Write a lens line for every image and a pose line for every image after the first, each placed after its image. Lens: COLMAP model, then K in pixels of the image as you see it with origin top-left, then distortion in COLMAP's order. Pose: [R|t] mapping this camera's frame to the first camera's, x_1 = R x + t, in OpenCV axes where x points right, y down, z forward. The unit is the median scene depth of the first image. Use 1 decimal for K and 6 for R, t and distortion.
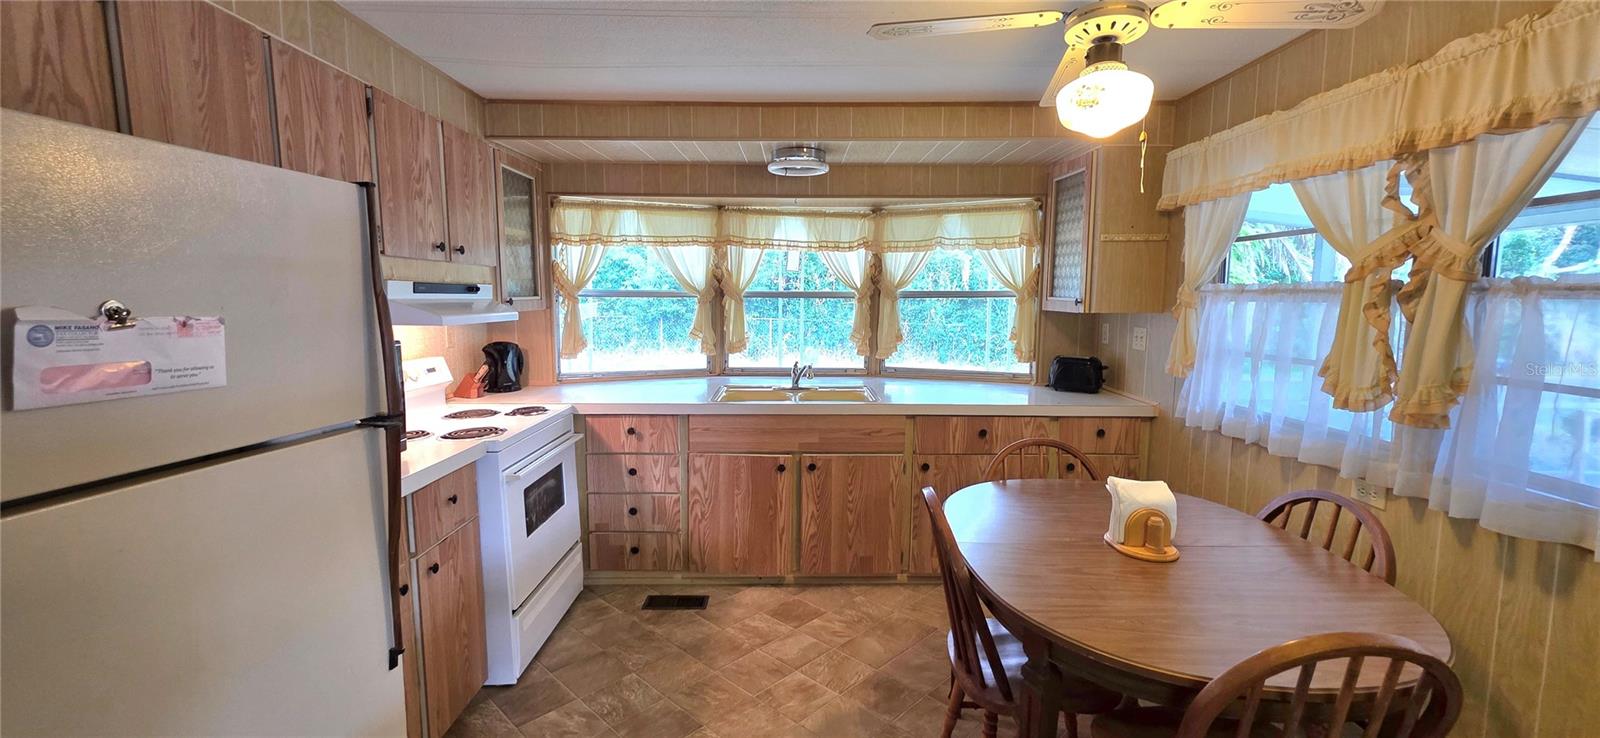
lens RADIAL K [[636.9, 0, 804.8], [0, 636.9, 360.2], [0, 0, 1]] dist [0.004804, 0.000548]
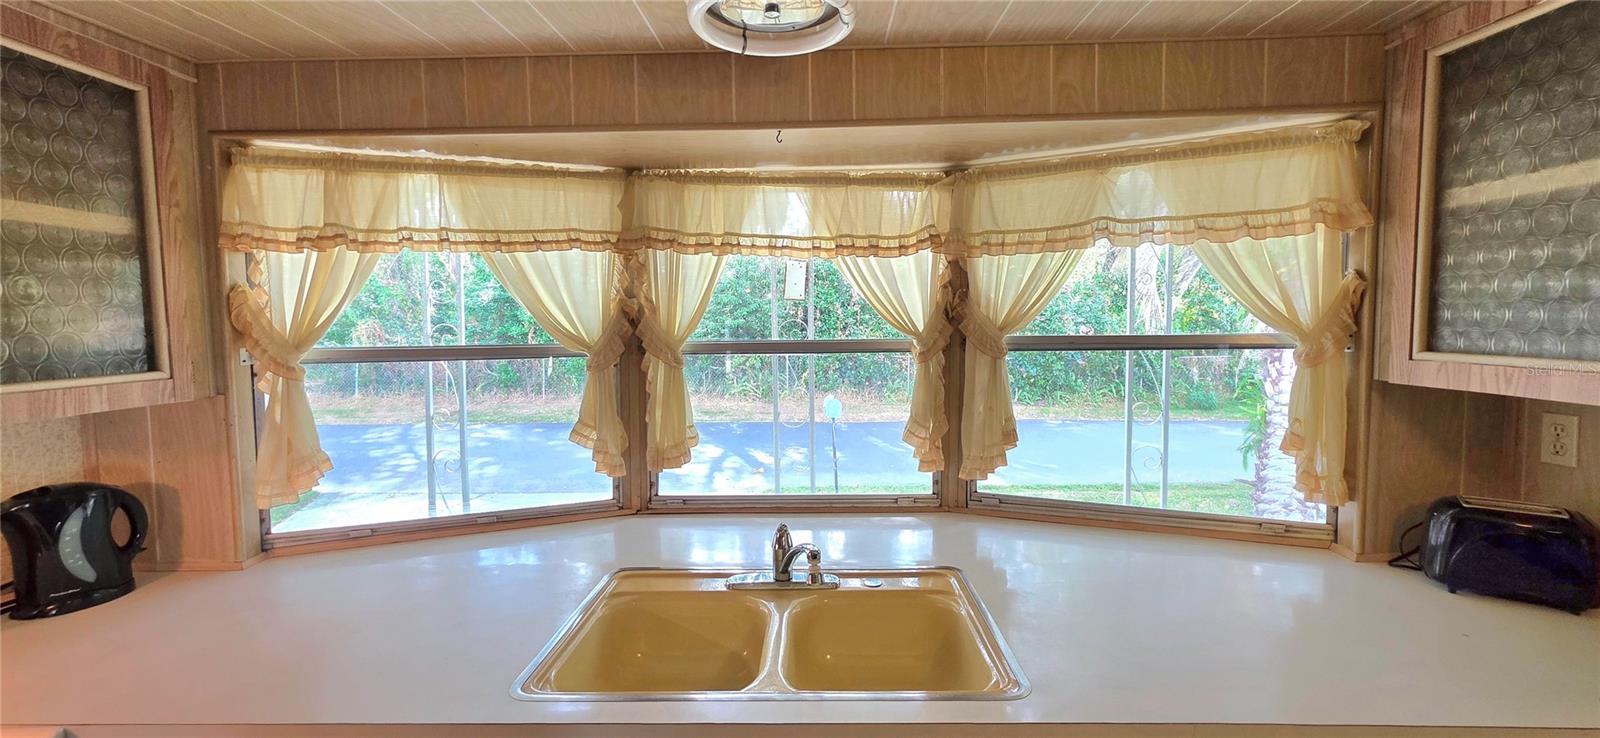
lens RADIAL K [[636.9, 0, 804.8], [0, 636.9, 360.2], [0, 0, 1]] dist [0.004804, 0.000548]
pose [[0.998909, -0.015456, -0.044064, 0.020439], [0.013544, 0.998967, -0.043369, -0.081115], [0.044689, 0.042724, 0.998087, 0.581864]]
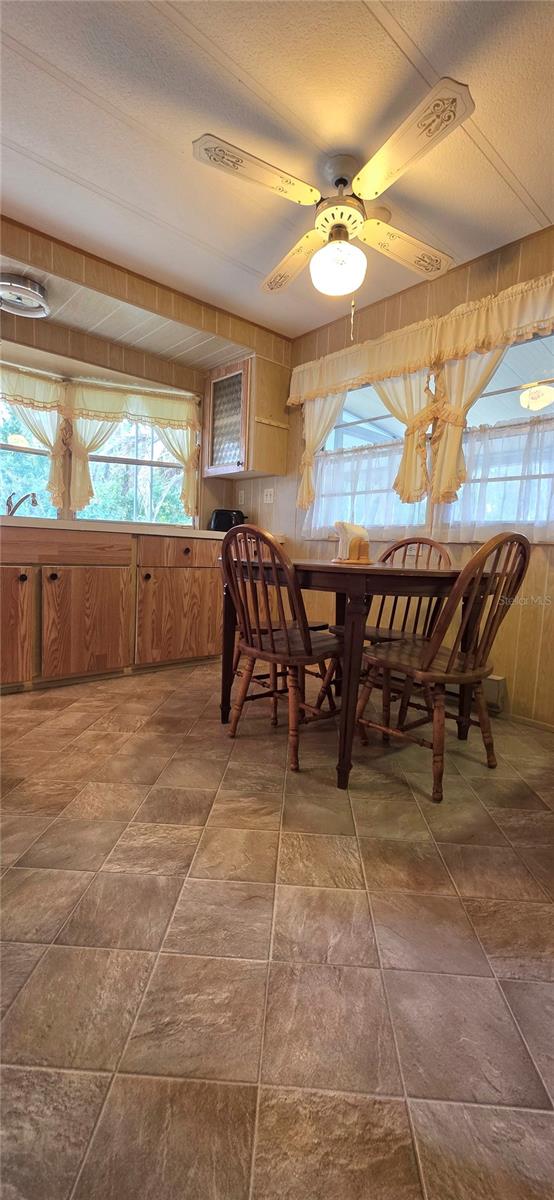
lens RADIAL K [[481.5, 0, 277.0], [0, 481.5, 602.2], [0, 0, 1]] dist [-0.001074, -0.000487]
pose [[0.756670, -0.042594, 0.652408, -0.207995], [0.029823, 0.999085, 0.030639, 0.170102], [-0.653116, -0.003727, 0.757248, 0.096890]]
